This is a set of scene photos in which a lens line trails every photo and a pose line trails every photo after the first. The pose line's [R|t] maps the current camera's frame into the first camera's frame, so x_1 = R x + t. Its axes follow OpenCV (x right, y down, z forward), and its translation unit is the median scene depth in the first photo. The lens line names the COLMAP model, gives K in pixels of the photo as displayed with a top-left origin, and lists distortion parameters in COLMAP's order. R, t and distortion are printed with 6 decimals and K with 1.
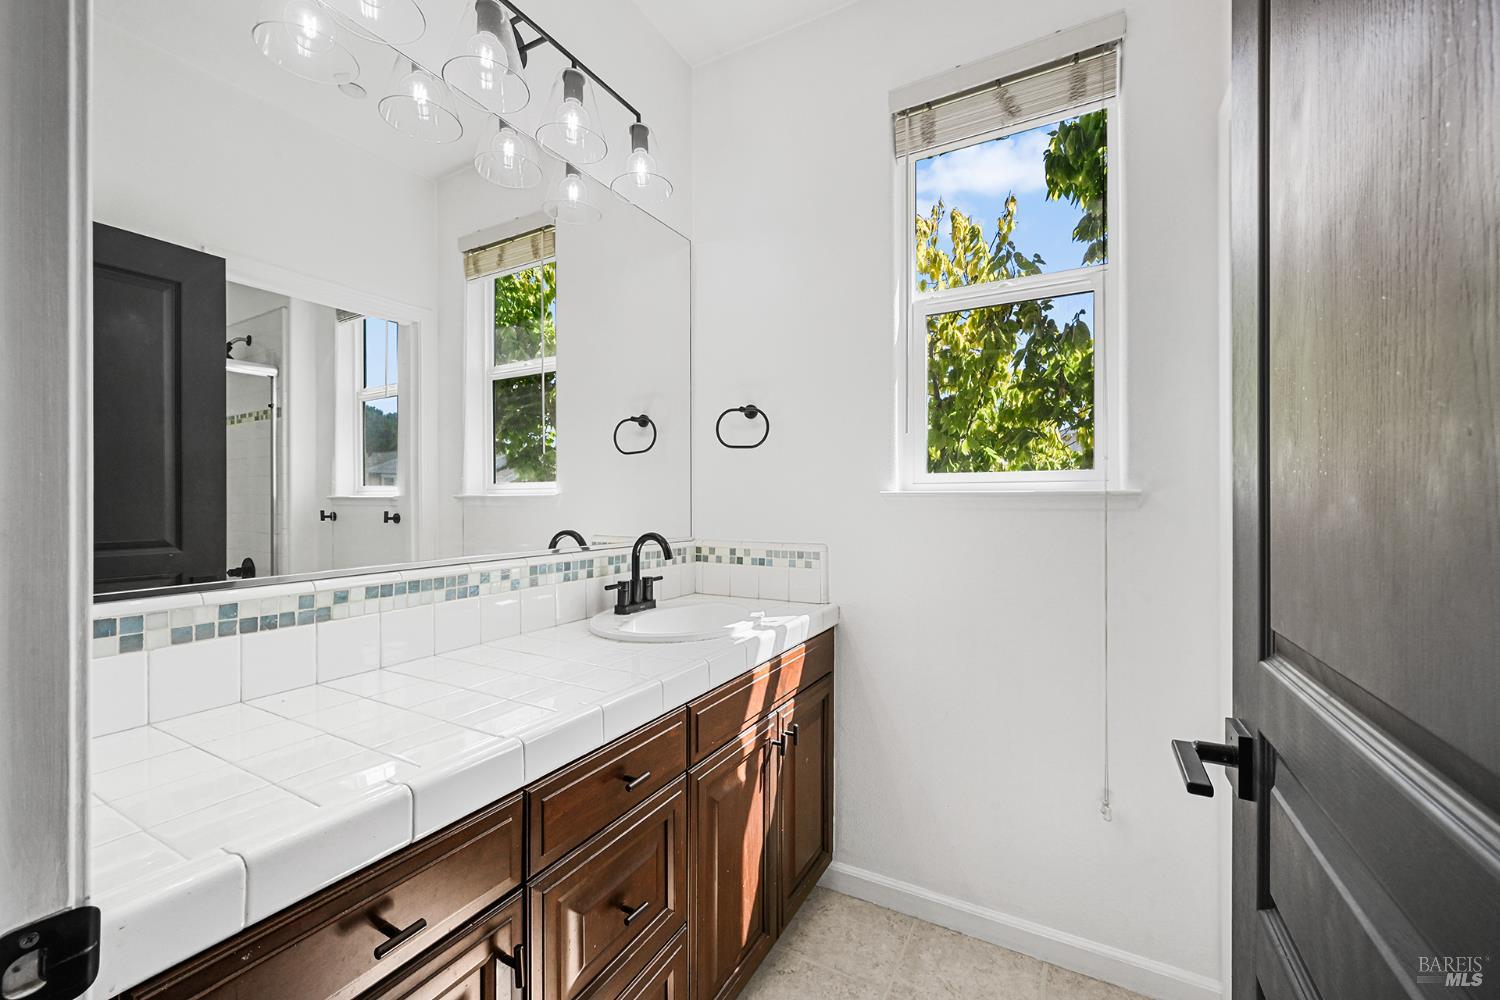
lens RADIAL K [[595.5, 0, 759.8], [0, 595.5, 500.0], [0, 0, 1]] dist [-0.001820, 0.000181]
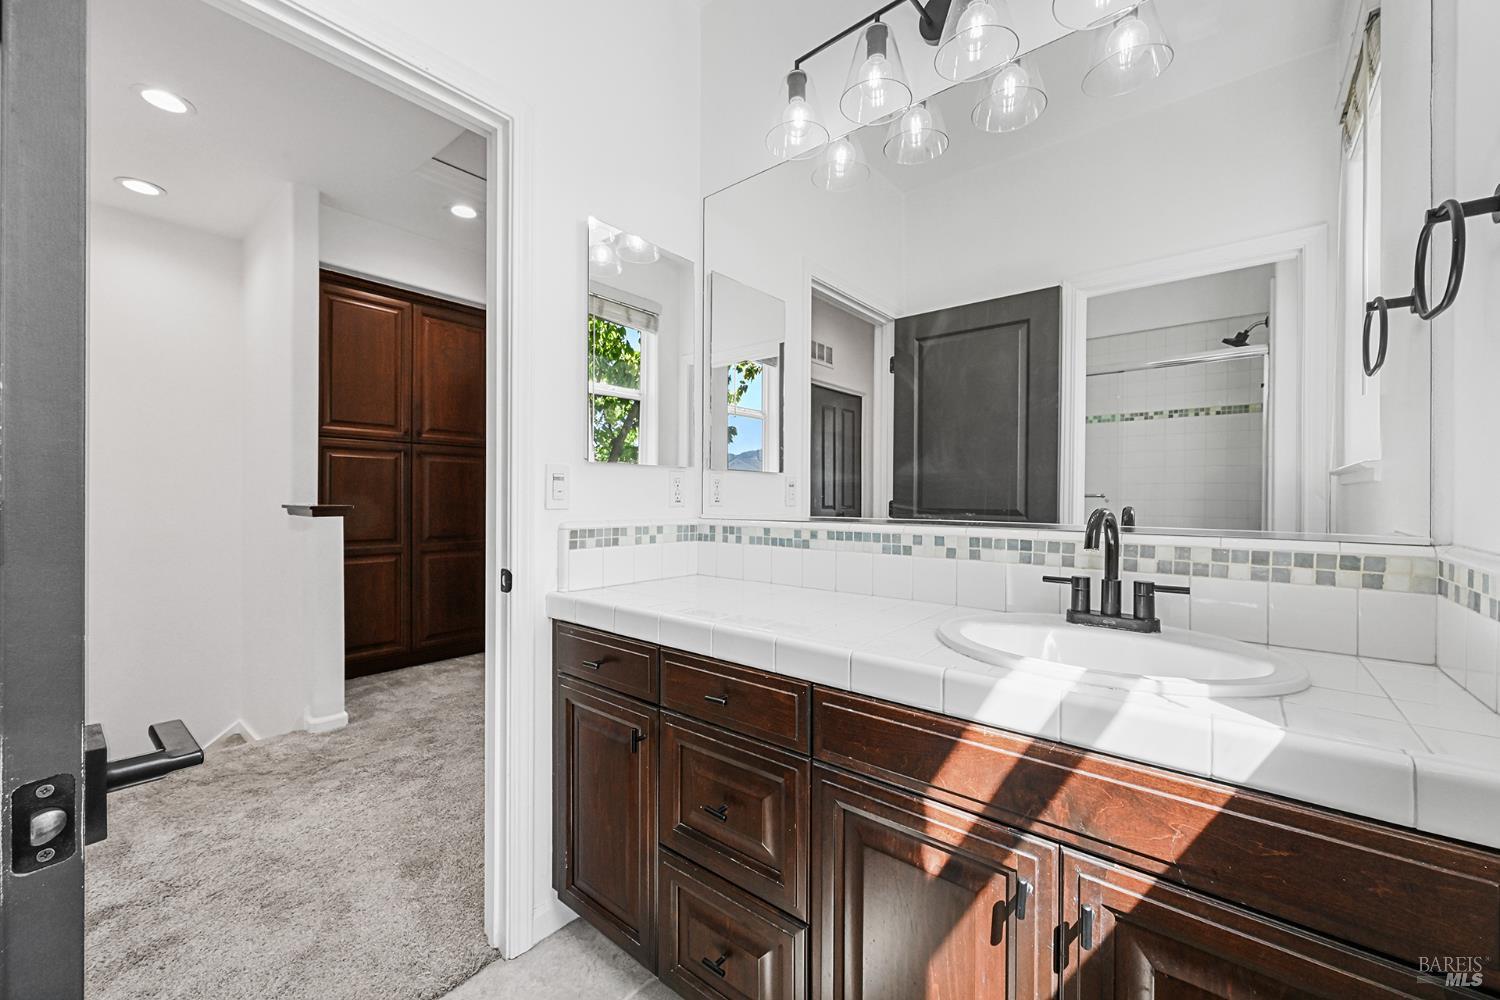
lens RADIAL K [[595.5, 0, 750.1], [0, 595.5, 498.1], [0, 0, 1]] dist [-0.001820, 0.000181]
pose [[-0.193861, 0.001241, -0.981028, 0.608736], [-0.006374, 0.999977, 0.002525, 0.051192], [0.981008, 0.006742, -0.193849, 0.858505]]
